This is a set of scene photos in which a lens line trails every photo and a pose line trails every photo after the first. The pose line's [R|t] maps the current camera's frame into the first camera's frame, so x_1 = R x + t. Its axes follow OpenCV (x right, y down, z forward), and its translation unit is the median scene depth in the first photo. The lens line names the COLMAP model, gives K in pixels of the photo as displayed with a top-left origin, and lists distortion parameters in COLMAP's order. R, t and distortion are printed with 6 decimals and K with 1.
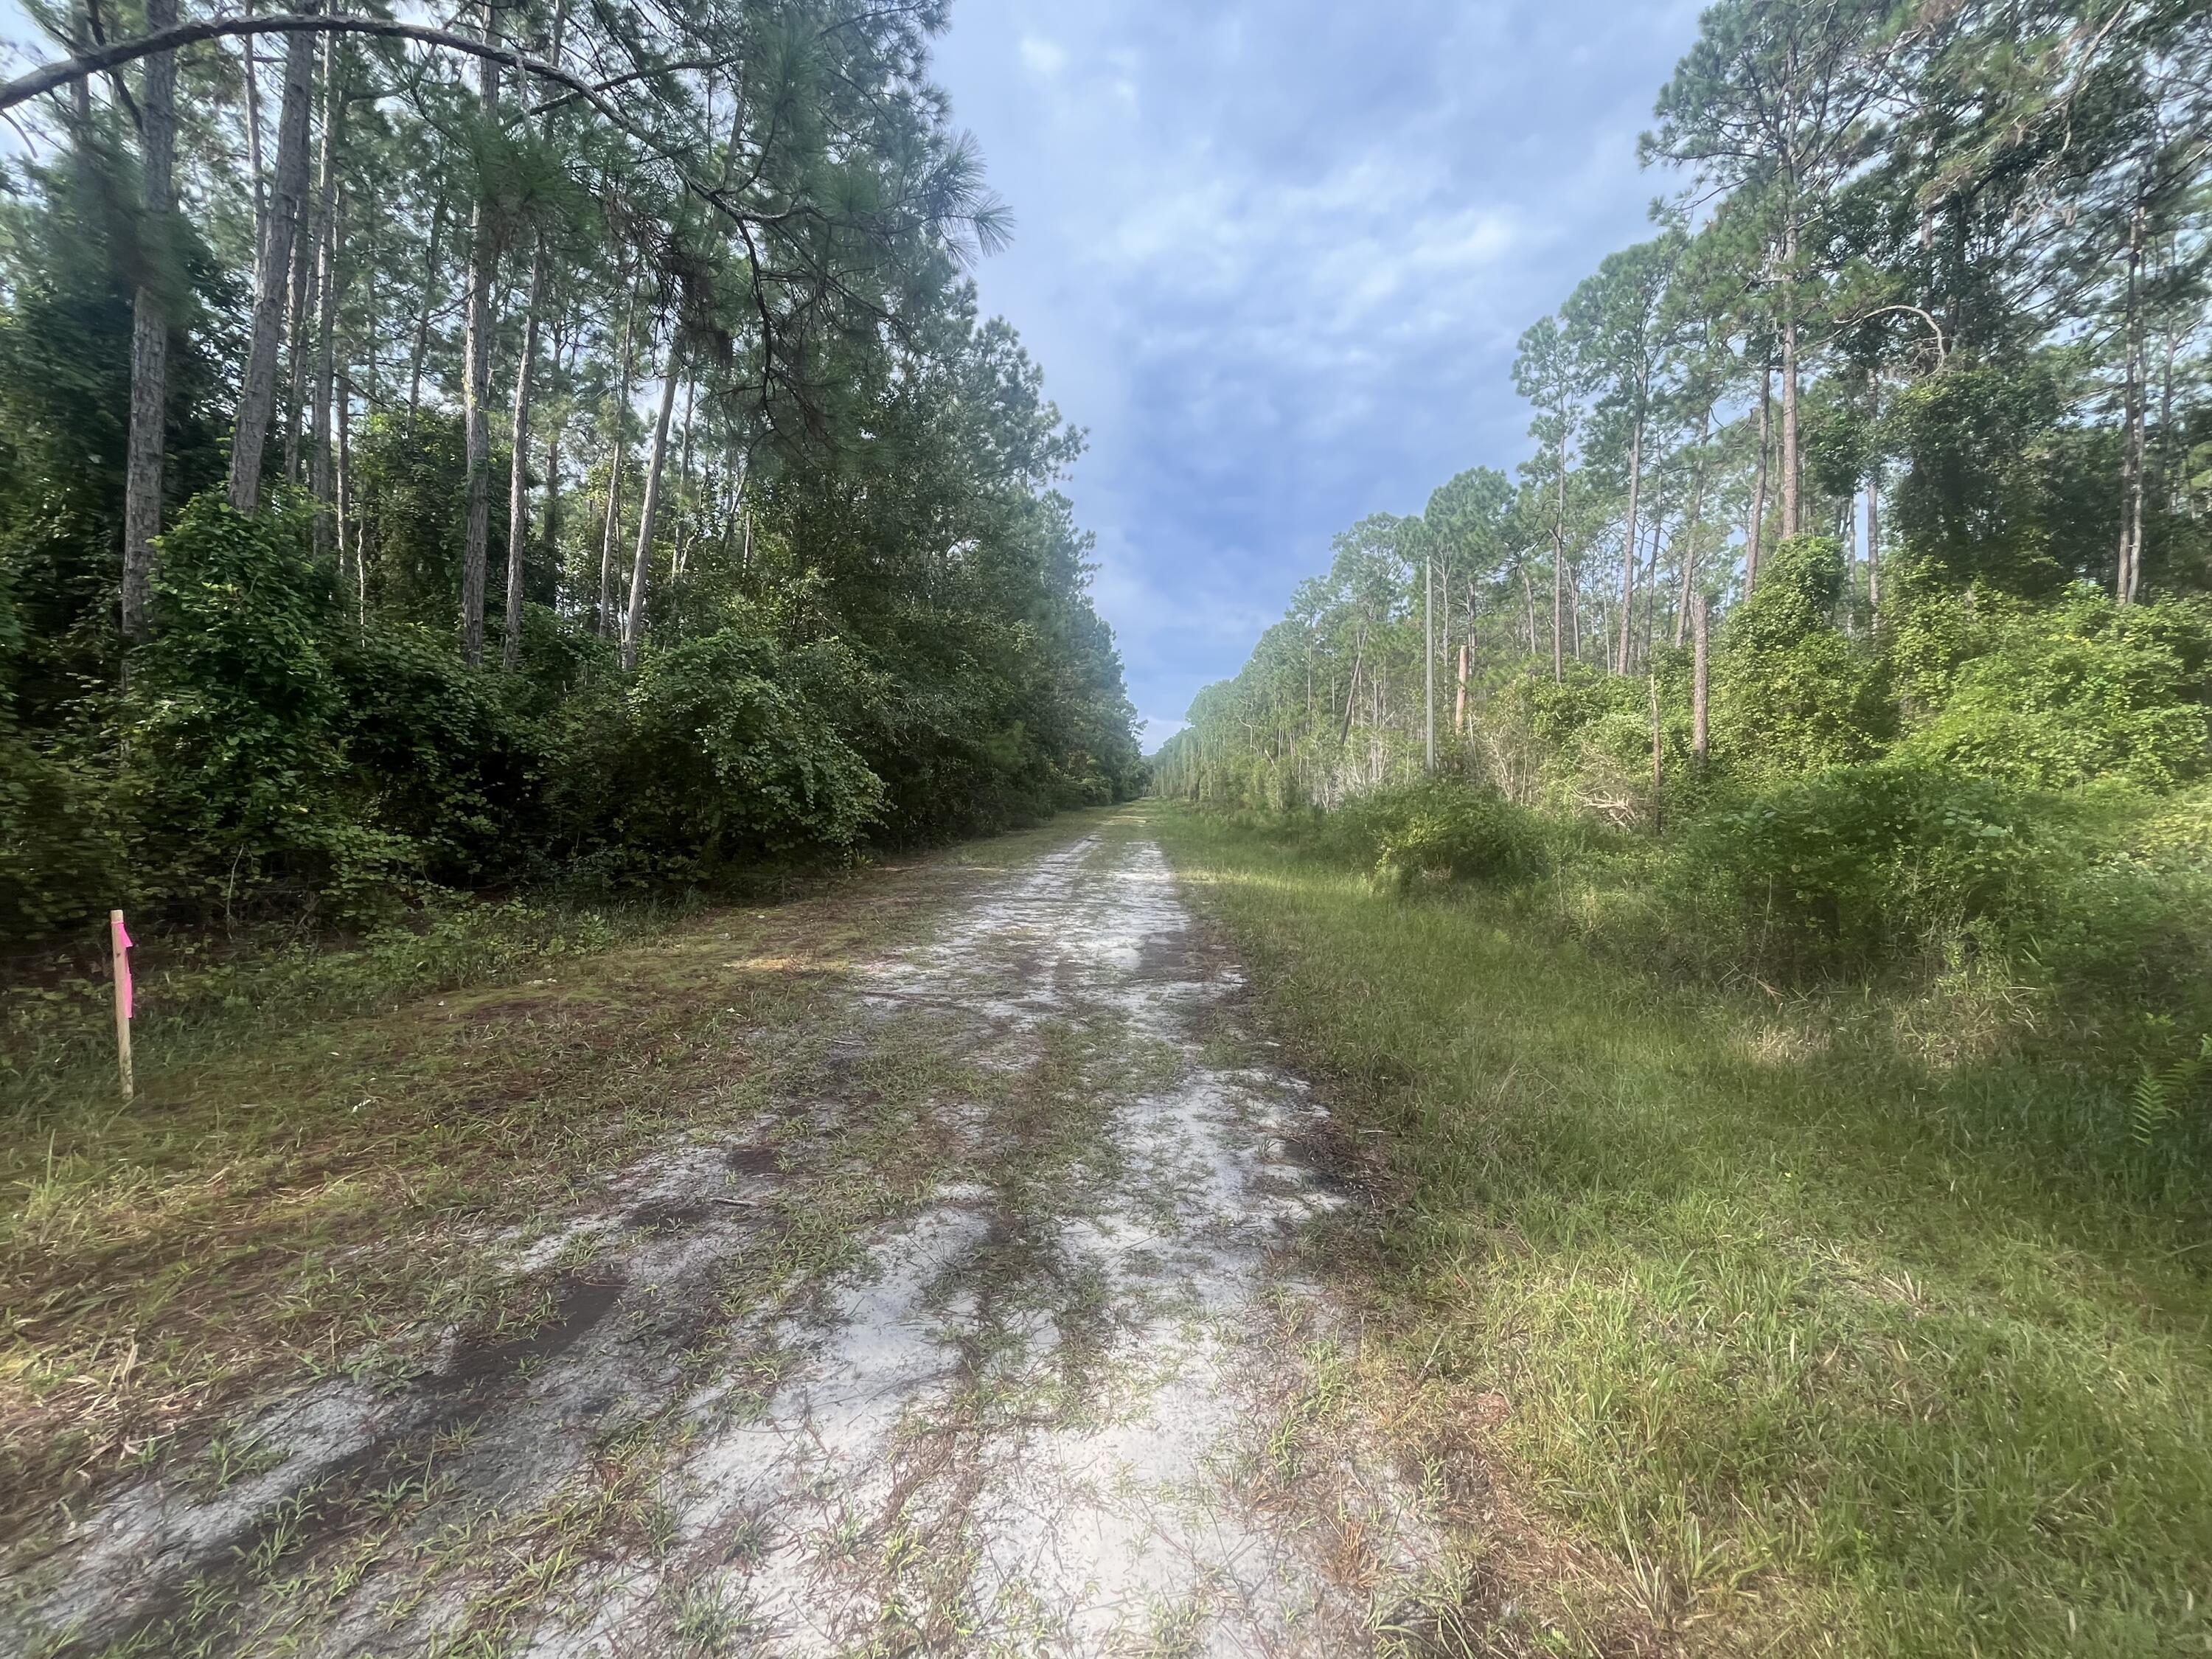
lens RADIAL K [[890.5, 0, 1101.6], [0, 890.5, 825.5], [0, 0, 1]] dist [-0.001716, 0.000484]
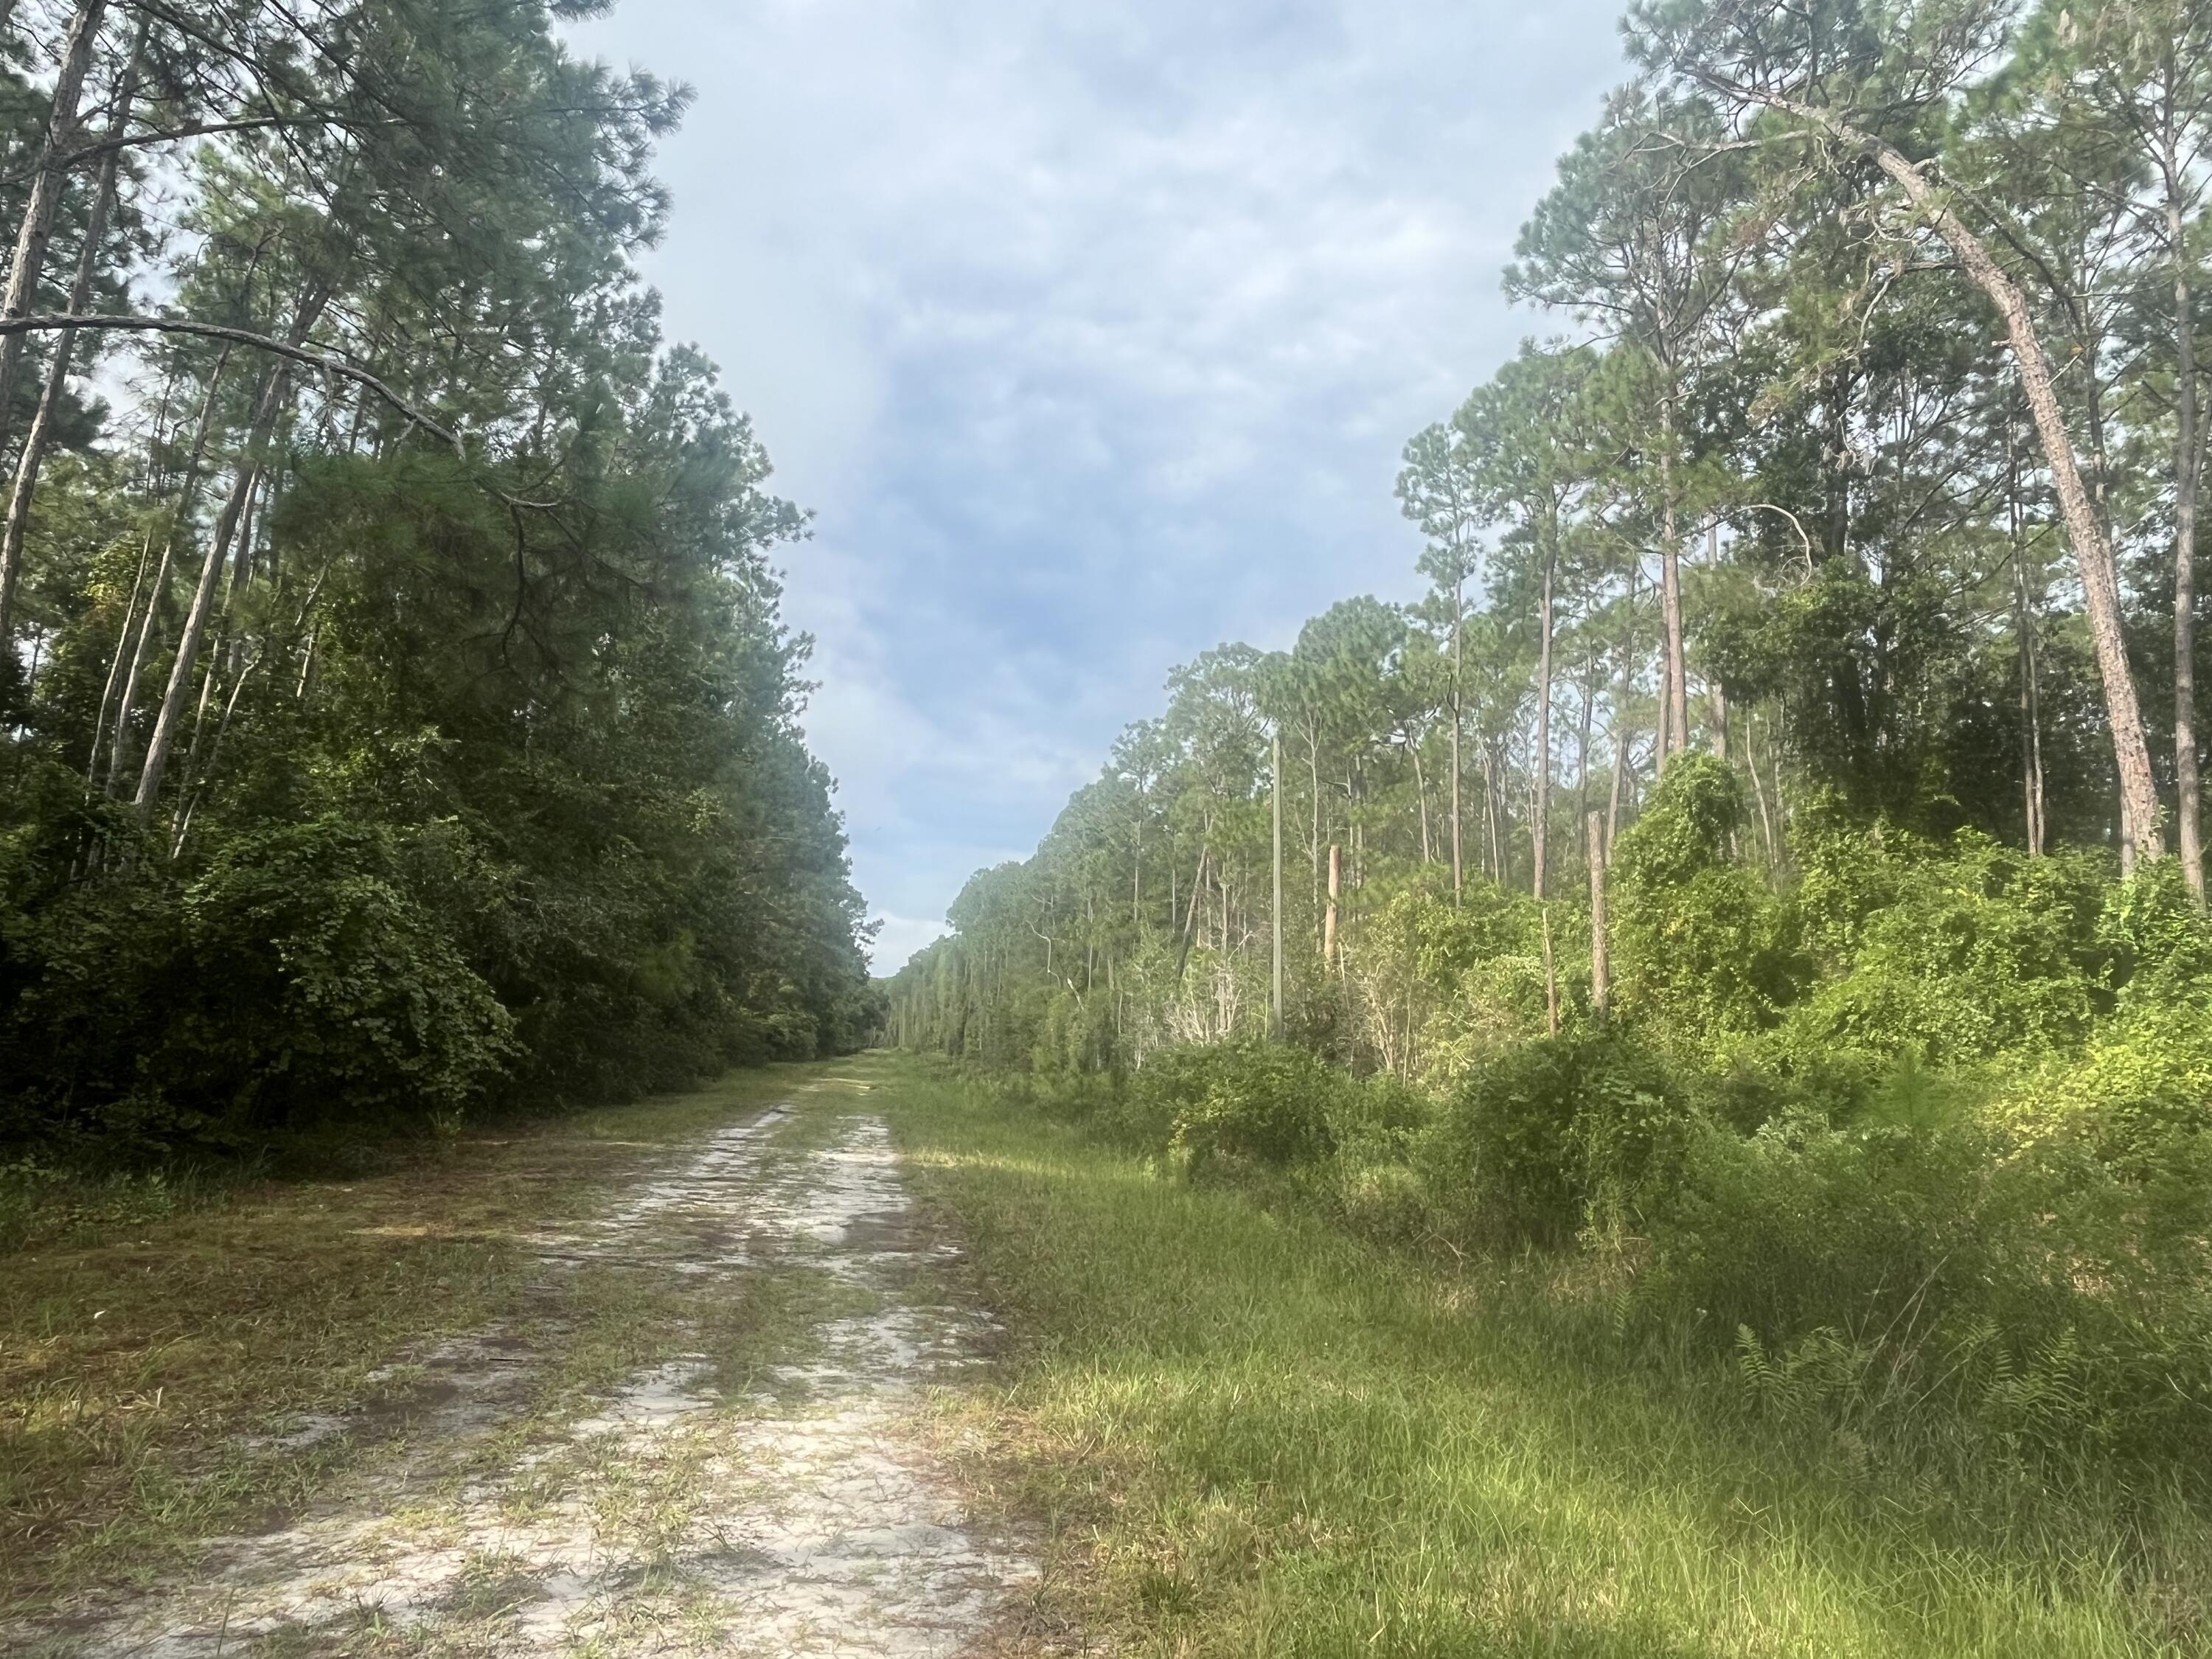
lens RADIAL K [[1496.6, 0, 1106.0], [0, 1496.6, 829.5], [0, 0, 1]] dist [-0.000165, -0.001283]
pose [[0.979356, 0.057641, 0.193749, -0.005948], [-0.022236, 0.983385, -0.180164, 0.007588], [-0.200914, 0.172136, 0.964366, -0.215347]]
